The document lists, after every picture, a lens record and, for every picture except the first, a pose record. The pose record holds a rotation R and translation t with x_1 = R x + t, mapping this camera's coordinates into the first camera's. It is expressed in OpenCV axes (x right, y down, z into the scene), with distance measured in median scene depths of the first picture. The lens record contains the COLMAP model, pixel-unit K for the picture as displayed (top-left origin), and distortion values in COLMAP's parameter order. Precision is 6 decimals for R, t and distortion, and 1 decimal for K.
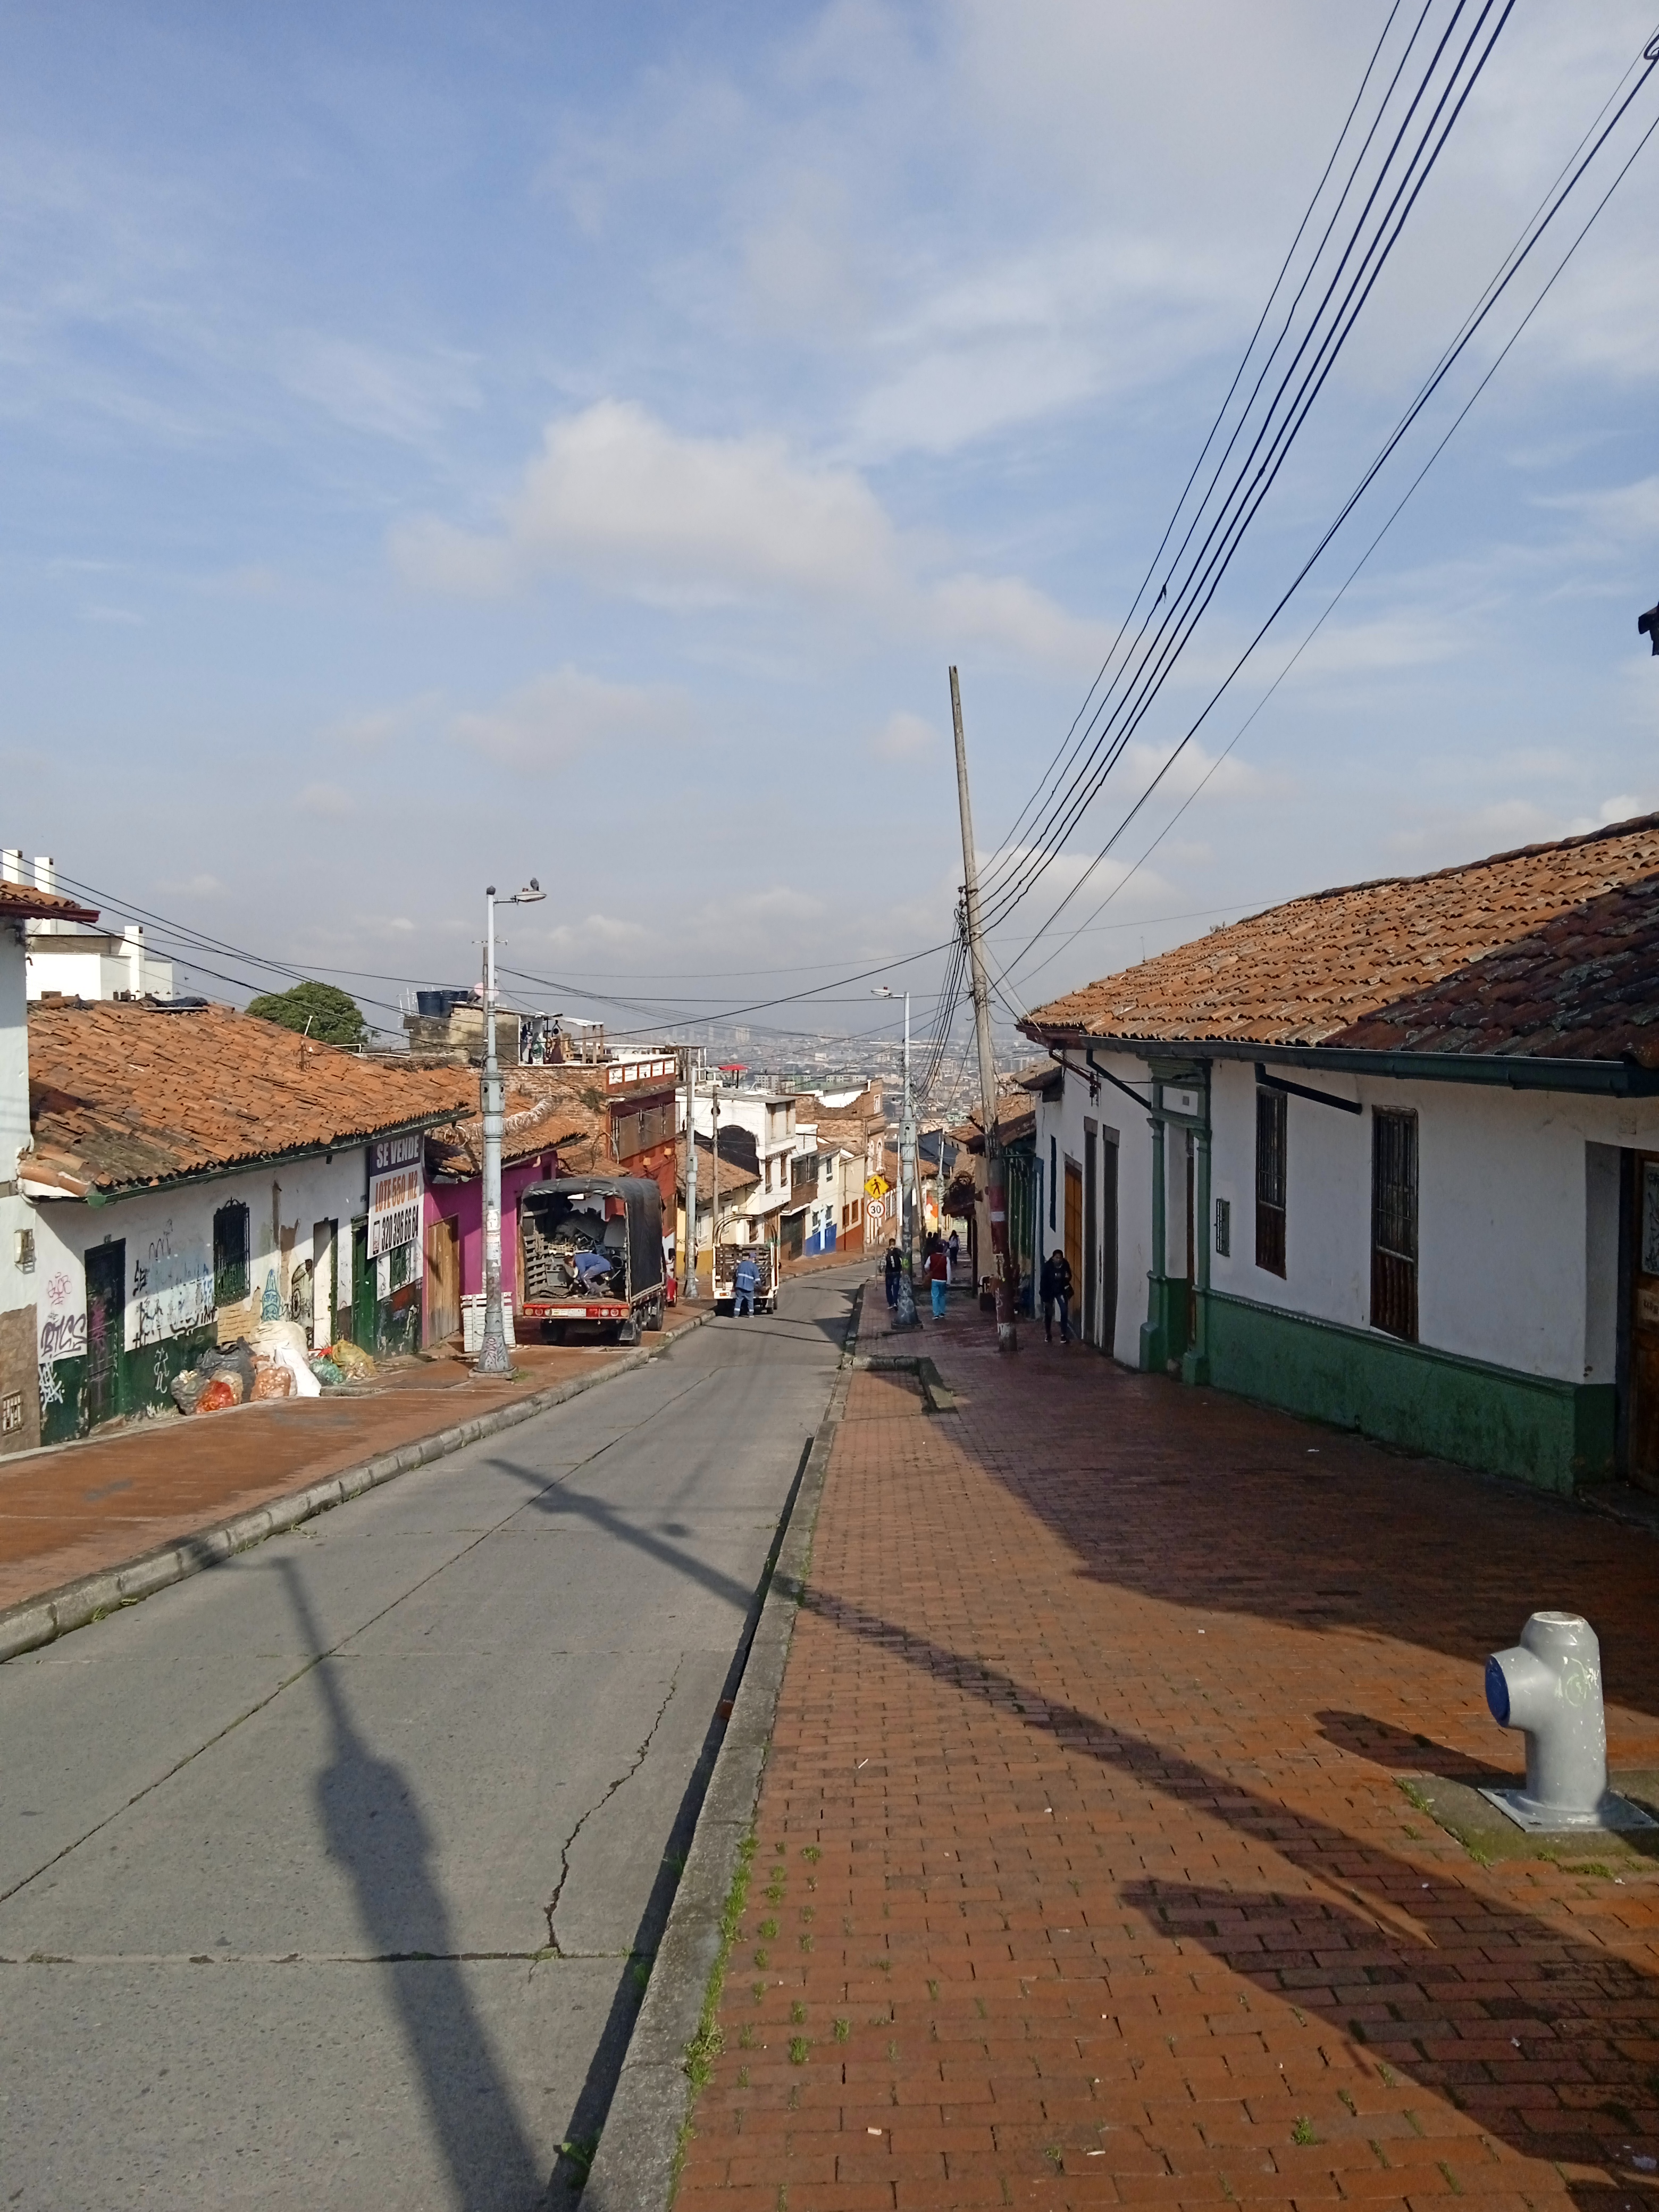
lens RADIAL K [[1793.3, 0, 829.8], [0, 1793.3, 1099.9], [0, 0, 1]] dist [0.000819, 0.001139]
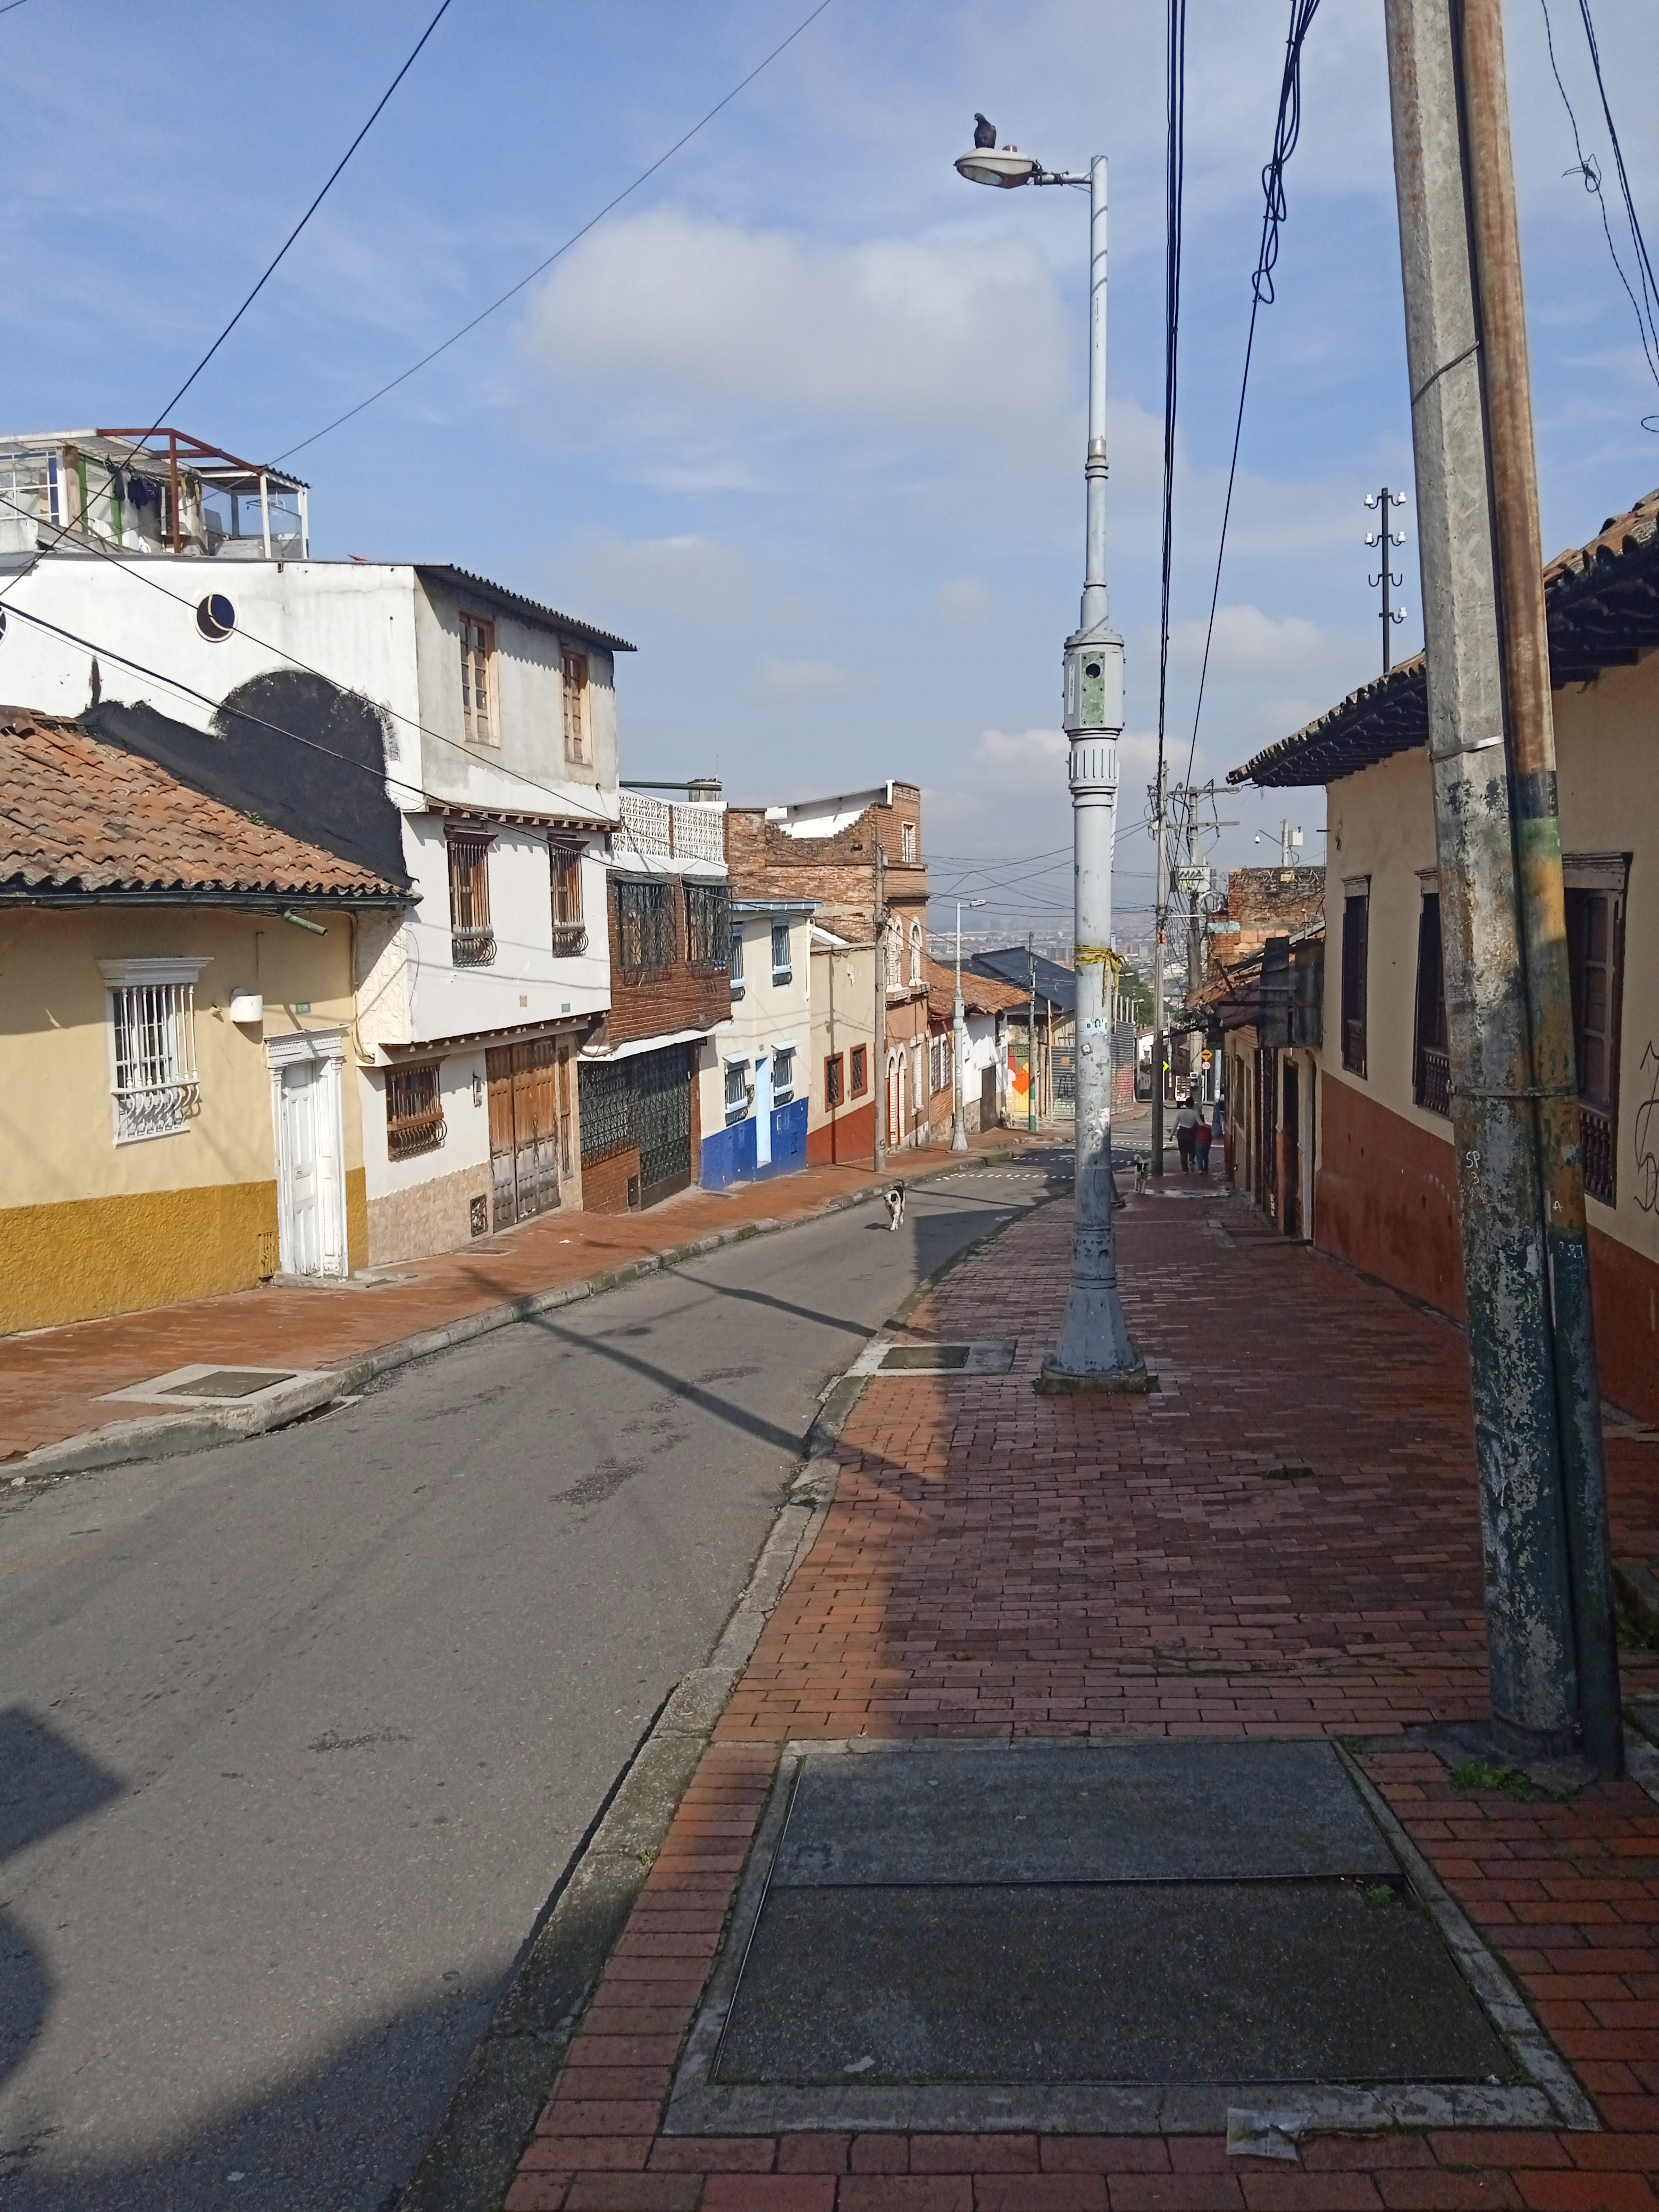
lens RADIAL K [[1793.3, 0, 828.0], [0, 1793.3, 1109.0], [0, 0, 1]] dist [0.000819, 0.001139]
pose [[0.999198, -0.032626, -0.023206, 0.018072], [0.033970, 0.997615, 0.060083, 0.050823], [0.021190, -0.060823, 0.997924, 0.644659]]
